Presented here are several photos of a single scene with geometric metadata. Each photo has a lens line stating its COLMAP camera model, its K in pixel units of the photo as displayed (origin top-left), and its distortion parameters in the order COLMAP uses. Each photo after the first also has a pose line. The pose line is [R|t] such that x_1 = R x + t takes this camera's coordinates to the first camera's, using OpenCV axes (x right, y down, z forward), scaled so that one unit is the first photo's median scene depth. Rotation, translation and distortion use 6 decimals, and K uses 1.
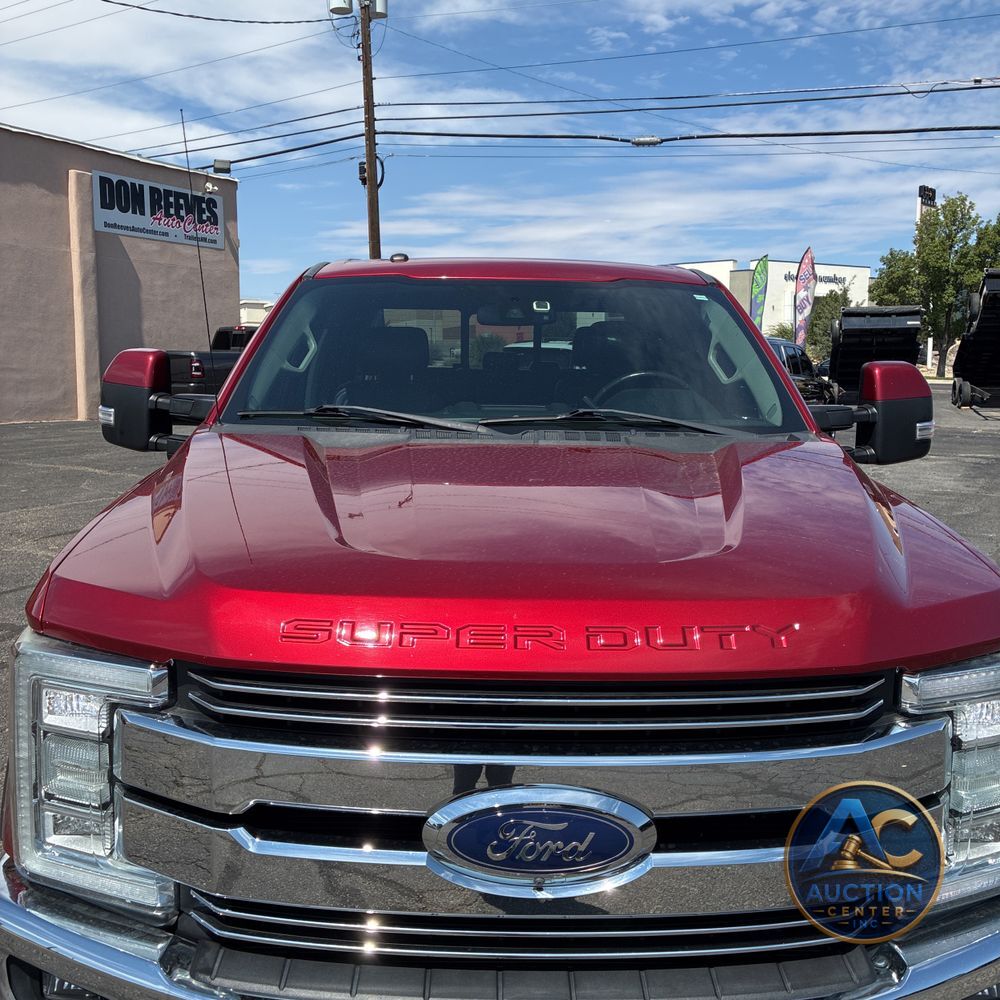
lens RADIAL K [[1011.9, 0, 500.0], [0, 1011.9, 500.0], [0, 0, 1]] dist [0.024941, -0.002313]
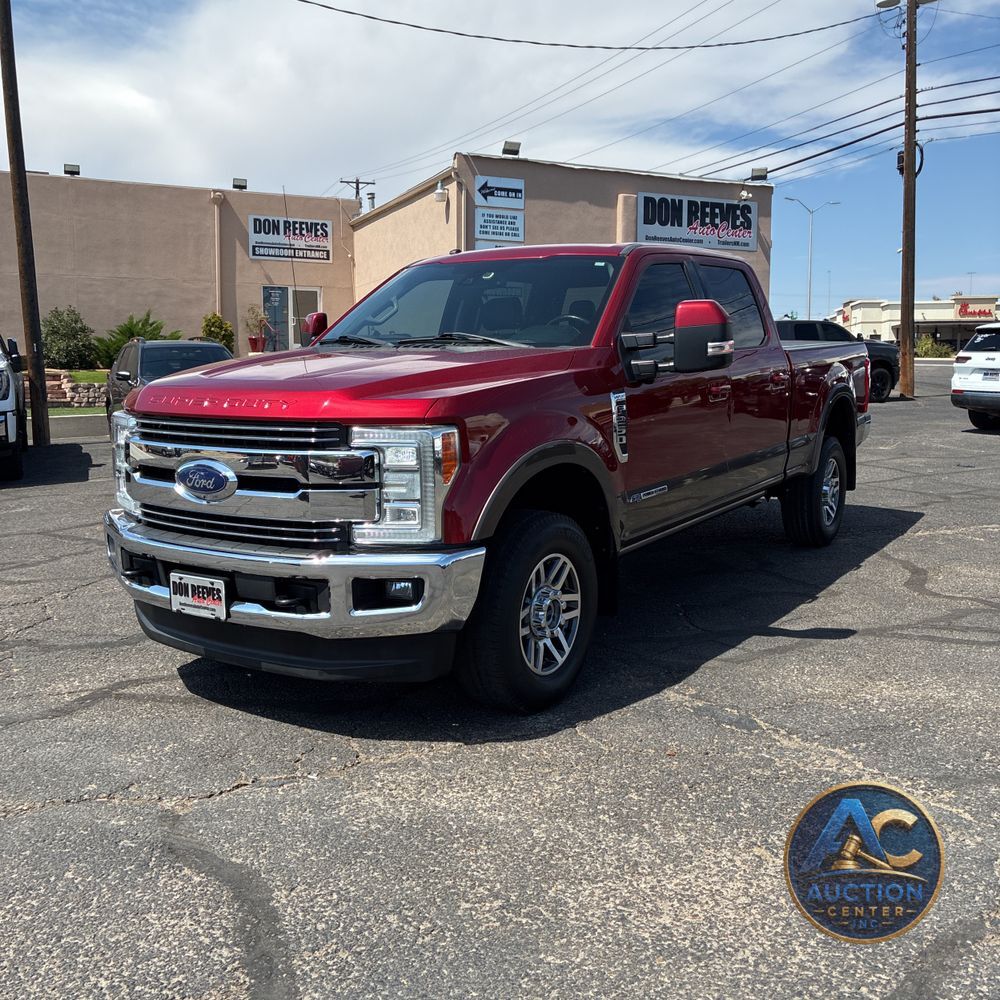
lens RADIAL K [[1009.5, 0, 493.9], [0, 1009.5, 500.7], [0, 0, 1]] dist [0.045700, -0.035140]
pose [[0.820677, 0.065516, -0.567623, 0.141321], [-0.067288, 0.997574, 0.017856, 0.019886], [0.567416, 0.023540, 0.823095, -0.045920]]
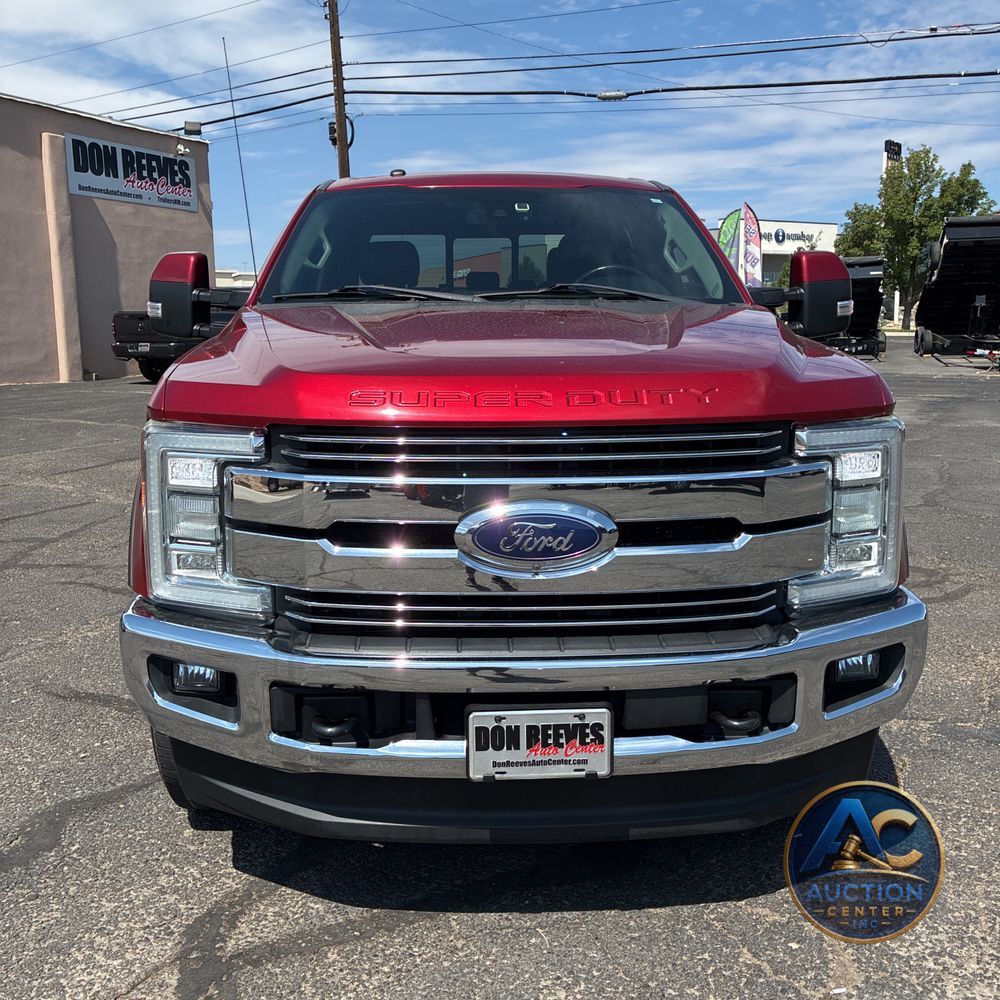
lens RADIAL K [[1009.5, 0, 493.9], [0, 1009.5, 500.7], [0, 0, 1]] dist [0.045700, -0.035140]
pose [[0.999544, -0.023435, 0.019035, -0.003174], [0.022812, 0.999217, 0.032313, 0.016048], [-0.019777, -0.031865, 0.999297, -0.028021]]
